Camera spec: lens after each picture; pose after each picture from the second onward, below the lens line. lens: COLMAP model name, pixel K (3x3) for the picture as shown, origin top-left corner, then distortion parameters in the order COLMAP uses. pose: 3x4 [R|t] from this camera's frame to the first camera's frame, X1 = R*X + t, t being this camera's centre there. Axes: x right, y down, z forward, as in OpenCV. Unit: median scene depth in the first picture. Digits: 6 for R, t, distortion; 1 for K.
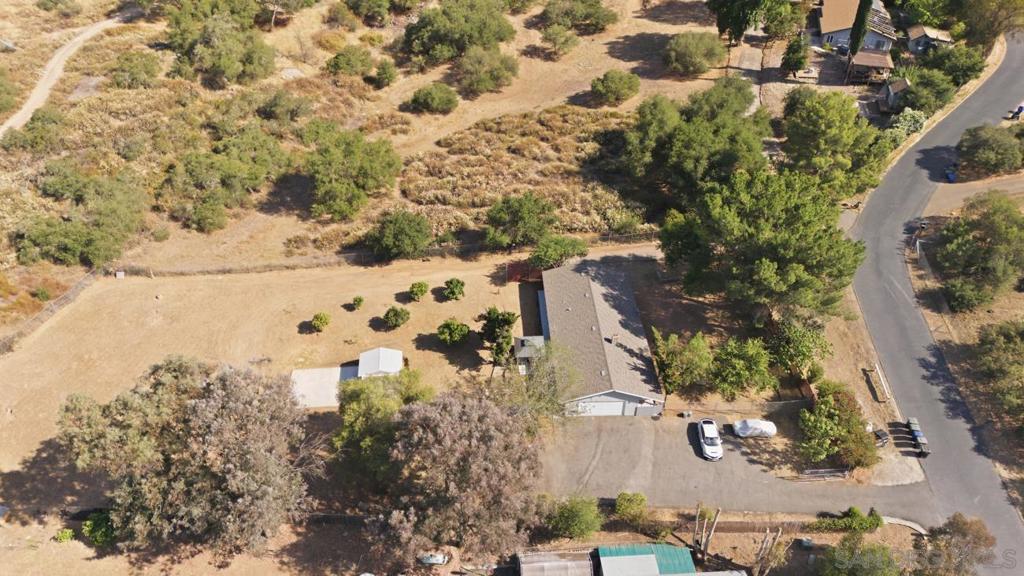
lens RADIAL K [[740.9, 0, 512.0], [0, 740.9, 288.0], [0, 0, 1]] dist [0.133068, -0.151489]
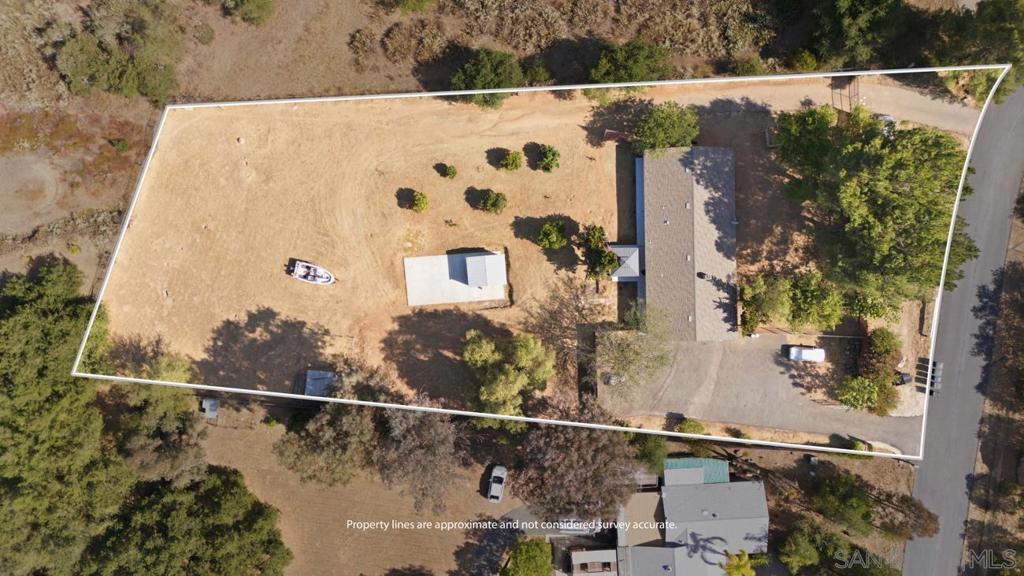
lens RADIAL K [[740.9, 0, 512.0], [0, 740.9, 288.0], [0, 0, 1]] dist [0.133068, -0.151489]
pose [[0.999567, 0.024539, 0.016249, -0.156476], [-0.027765, 0.603059, 0.797213, -0.753299], [0.009763, -0.797319, 0.603479, 0.323085]]
